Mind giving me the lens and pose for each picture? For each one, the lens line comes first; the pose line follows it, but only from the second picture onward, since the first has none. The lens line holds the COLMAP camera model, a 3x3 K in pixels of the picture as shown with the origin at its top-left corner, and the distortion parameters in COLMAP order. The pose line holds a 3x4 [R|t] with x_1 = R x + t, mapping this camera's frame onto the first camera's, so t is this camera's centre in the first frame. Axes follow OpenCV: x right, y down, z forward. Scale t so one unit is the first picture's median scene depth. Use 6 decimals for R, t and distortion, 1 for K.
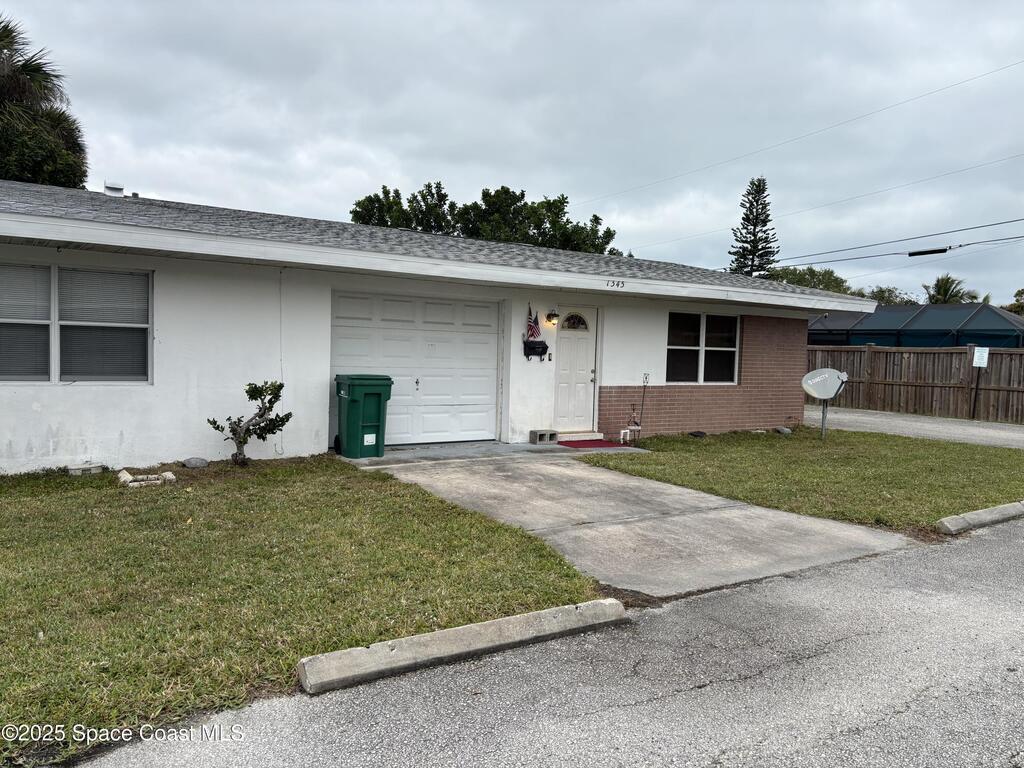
lens RADIAL K [[755.0, 0, 511.4], [0, 755.0, 367.4], [0, 0, 1]] dist [0.010280, -0.003073]
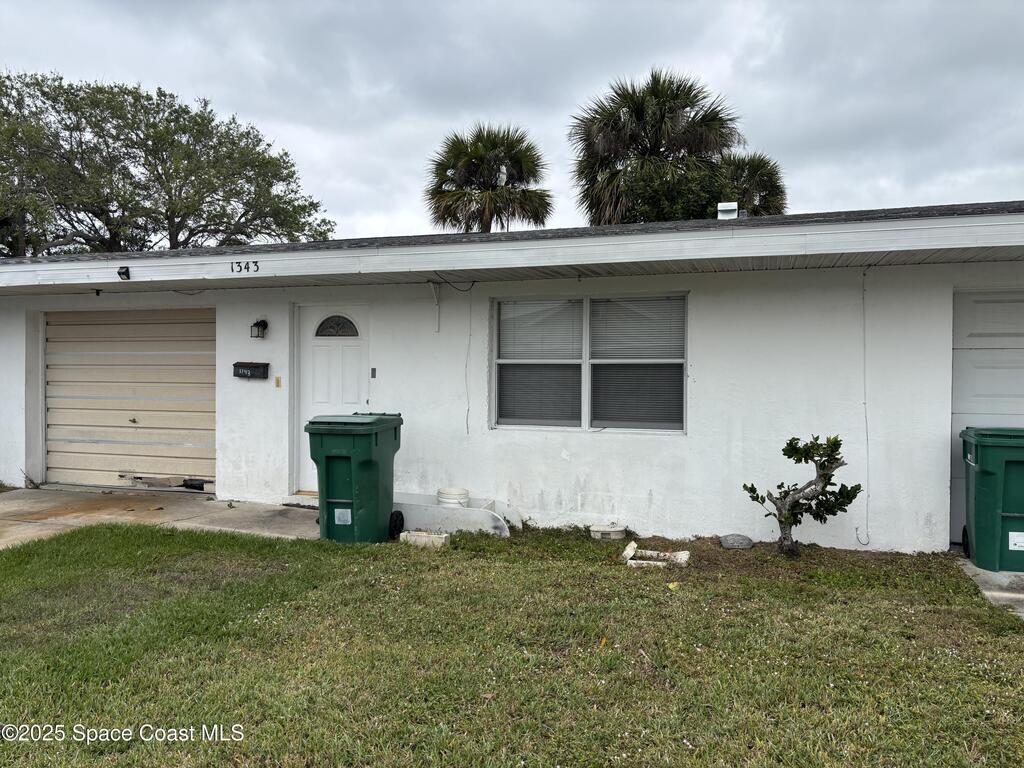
lens RADIAL K [[755.0, 0, 511.4], [0, 755.0, 367.4], [0, 0, 1]] dist [0.010280, -0.003073]
pose [[0.596771, -0.033454, -0.801714, 0.055938], [-0.005218, 0.998948, -0.045568, -0.010465], [0.802395, 0.031377, 0.595968, 0.376404]]
